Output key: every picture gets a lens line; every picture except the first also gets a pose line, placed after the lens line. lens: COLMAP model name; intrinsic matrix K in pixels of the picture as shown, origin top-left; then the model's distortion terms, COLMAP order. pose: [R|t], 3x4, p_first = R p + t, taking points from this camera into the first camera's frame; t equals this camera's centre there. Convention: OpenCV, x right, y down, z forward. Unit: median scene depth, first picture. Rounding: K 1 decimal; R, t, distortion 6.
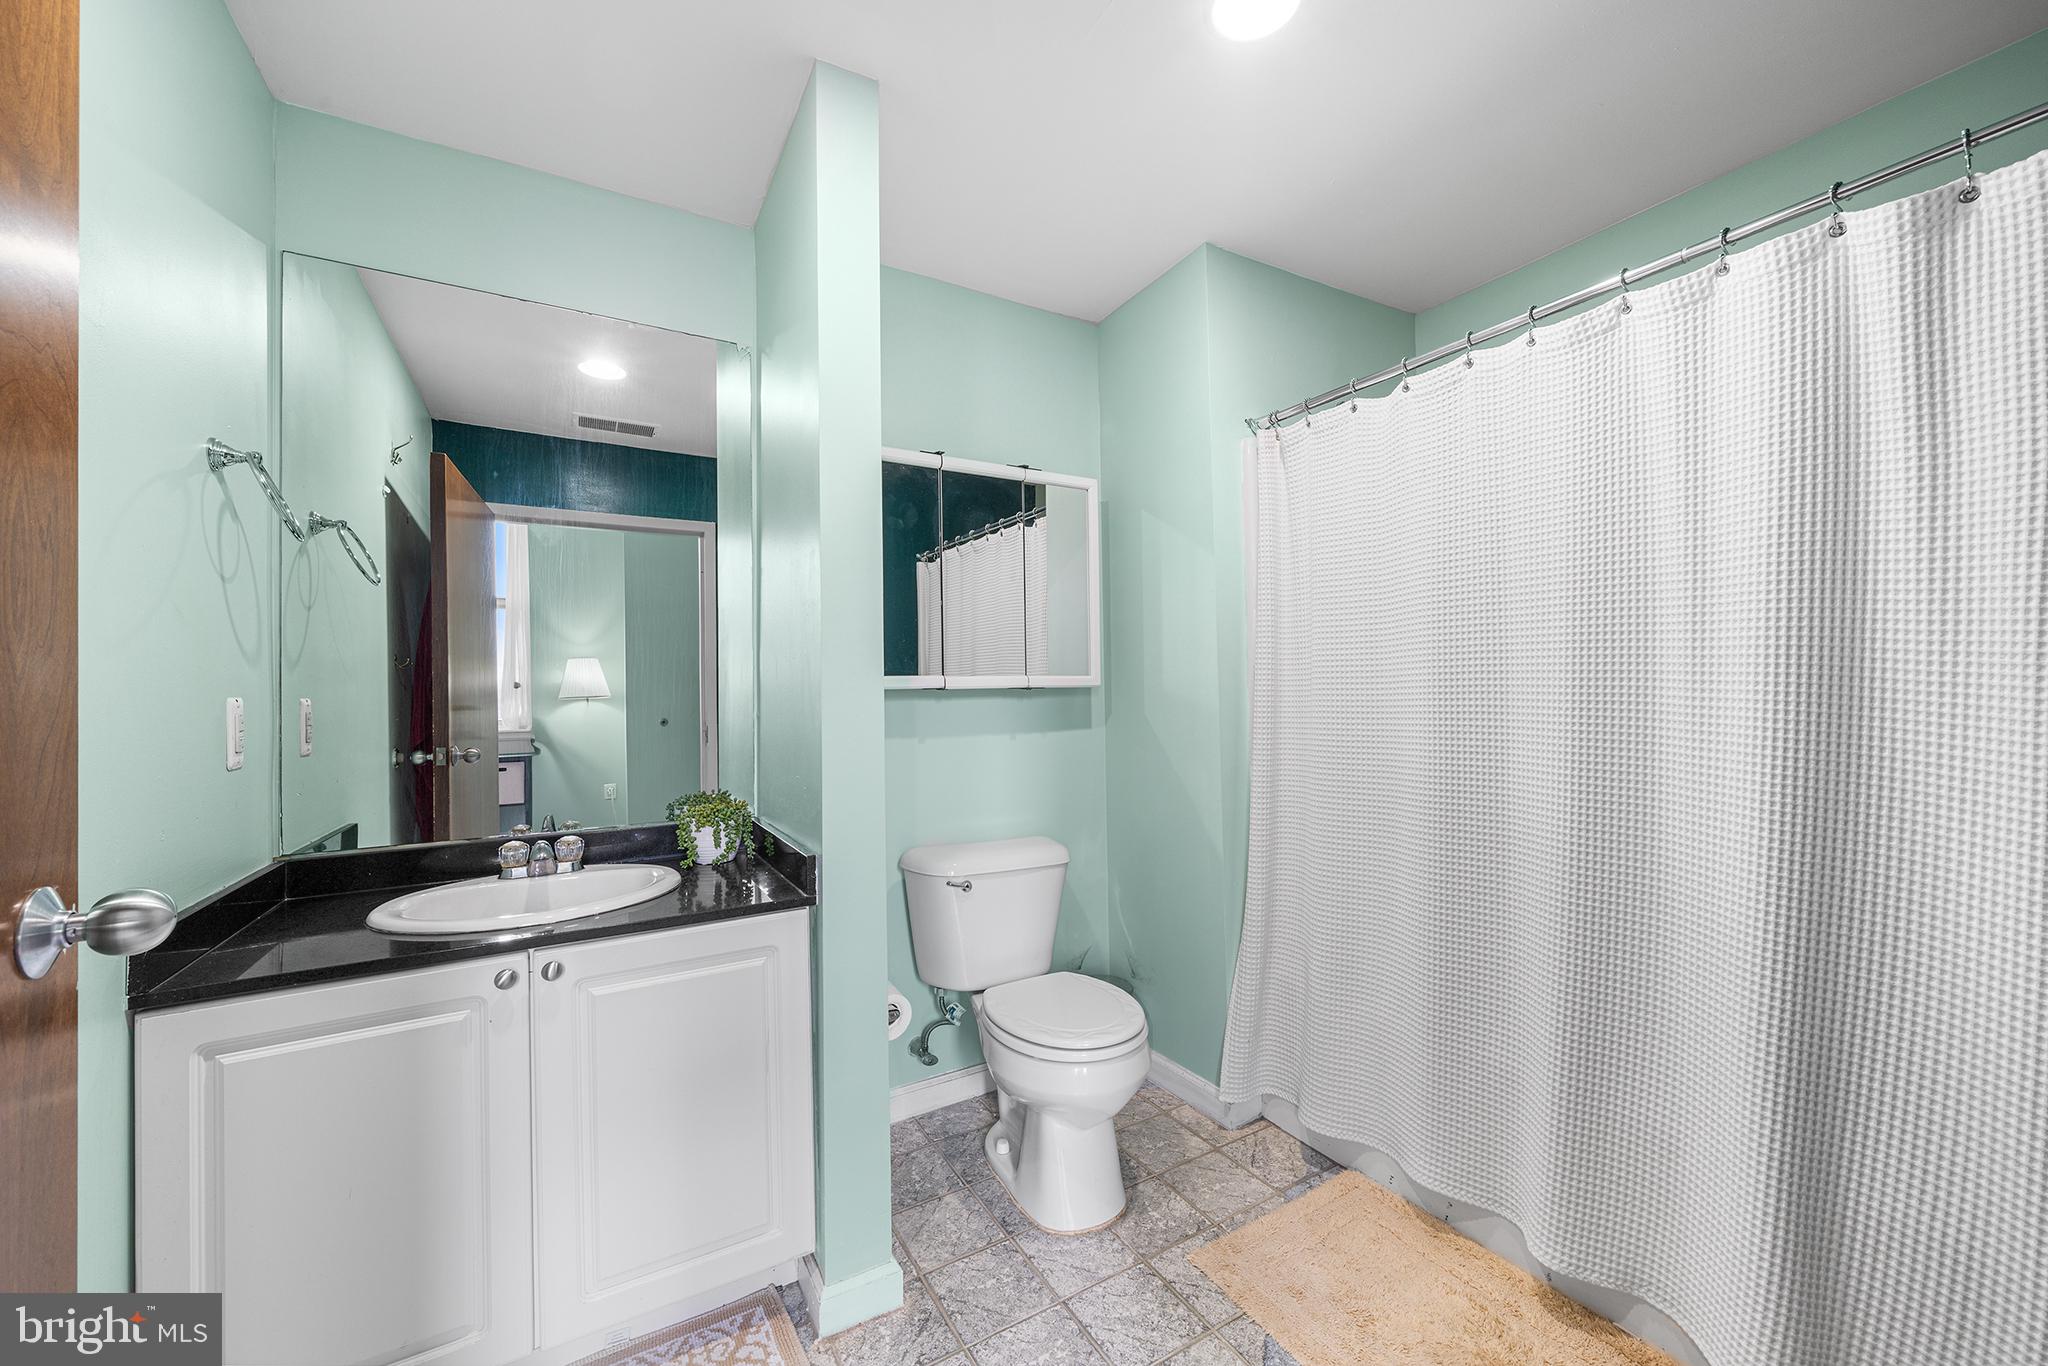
lens RADIAL K [[761.2, 0, 1020.6], [0, 761.2, 687.6], [0, 0, 1]] dist [-0.001993, -0.000192]
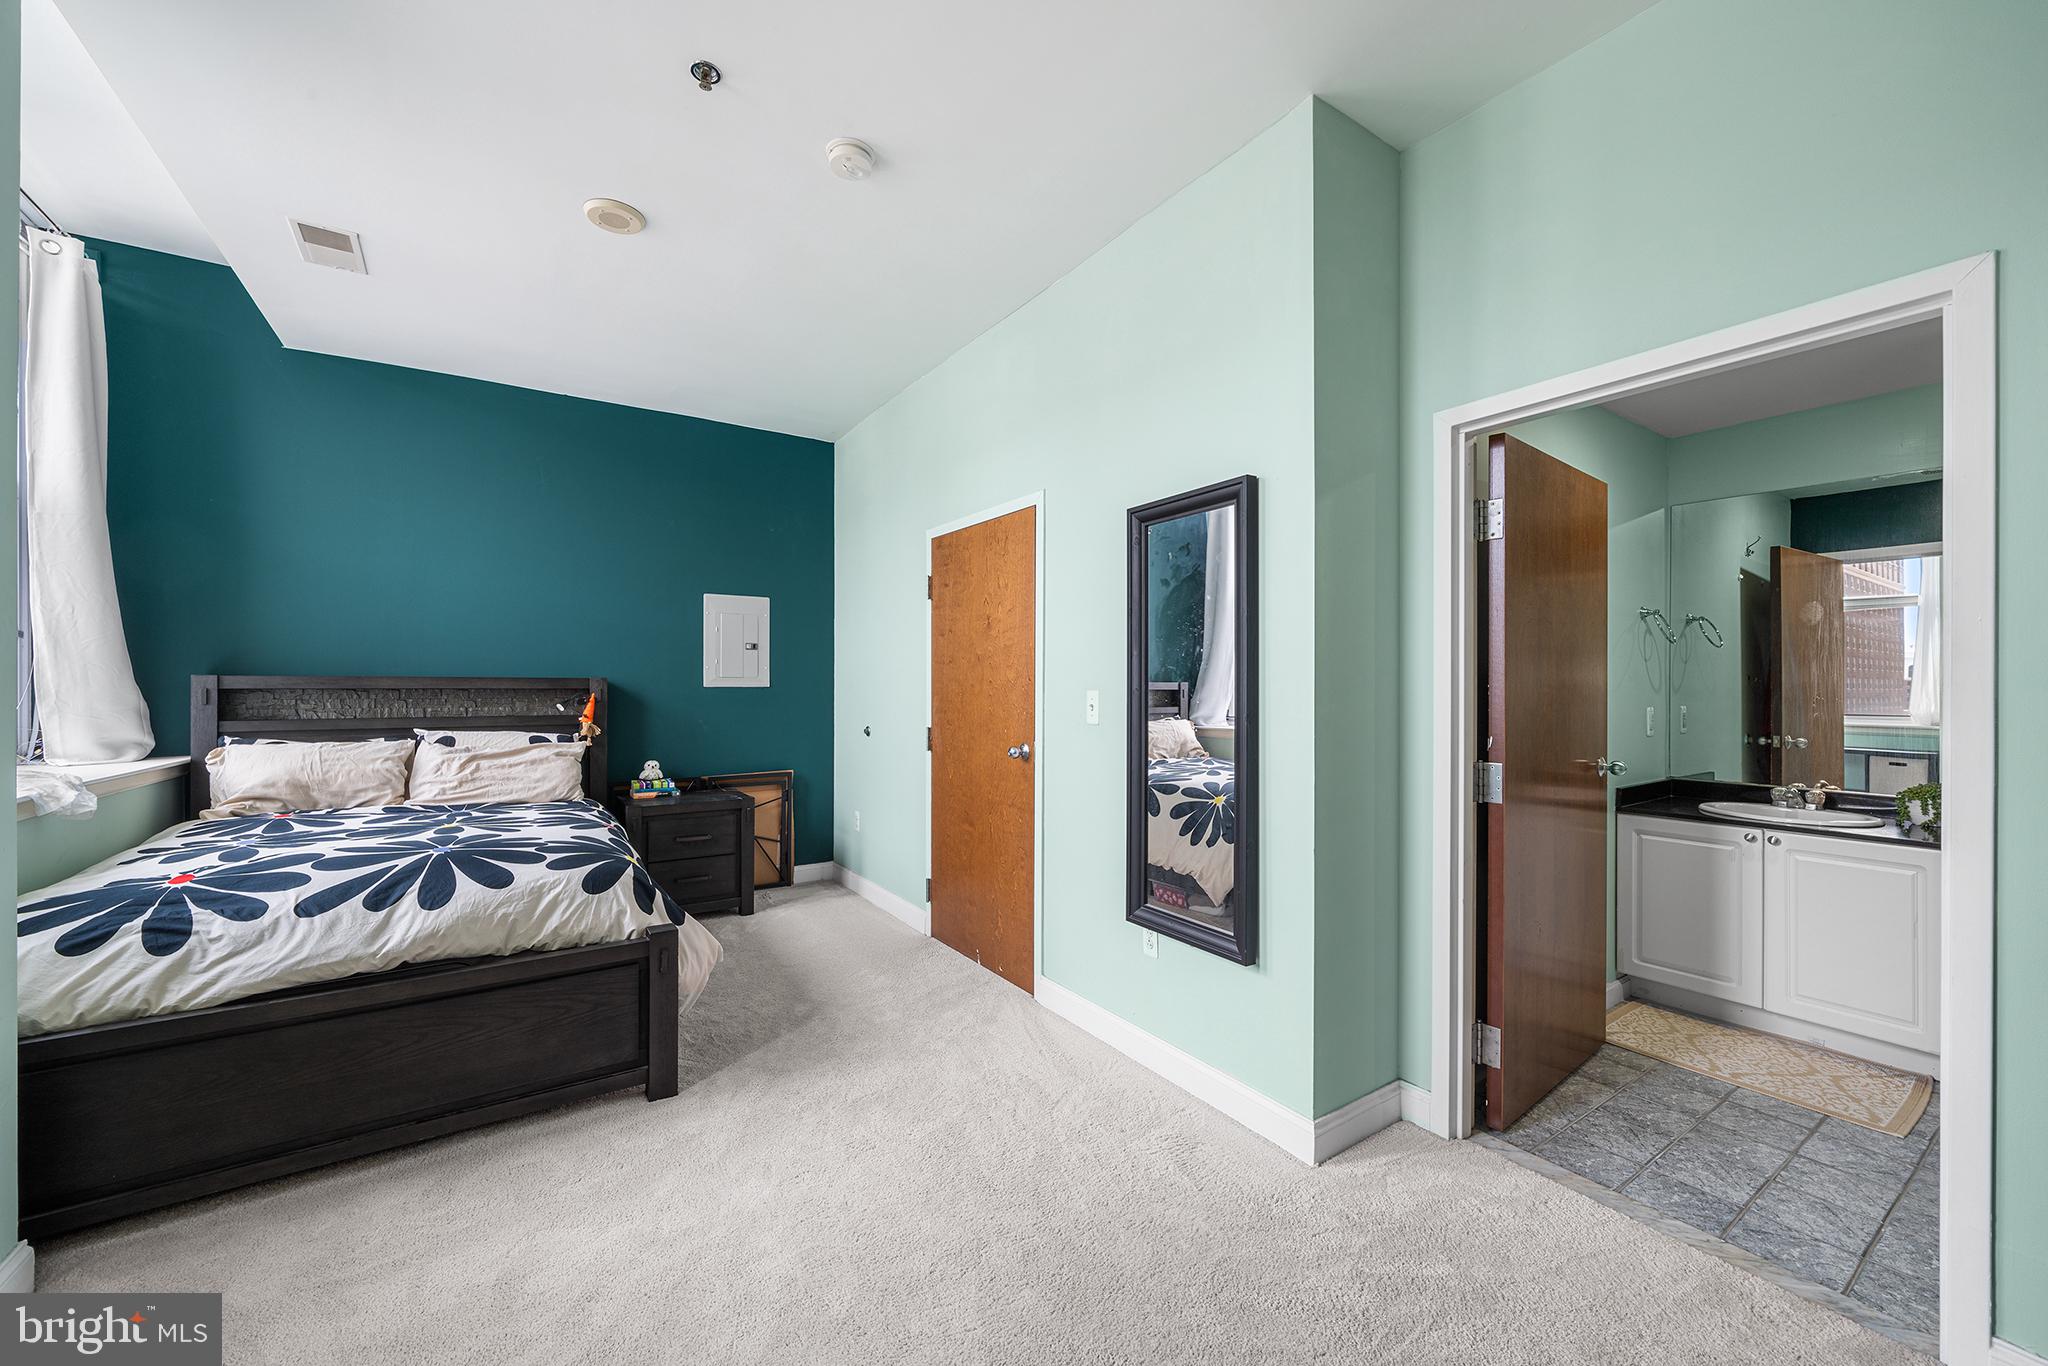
lens RADIAL K [[790.3, 0, 1027.2], [0, 790.3, 677.1], [0, 0, 1]] dist [-0.003051, 0.000039]
pose [[0.070681, 0.009476, -0.997454, 0.982009], [0.002825, 0.999949, 0.009700, -0.081778], [0.997495, -0.003504, 0.070651, -0.855247]]
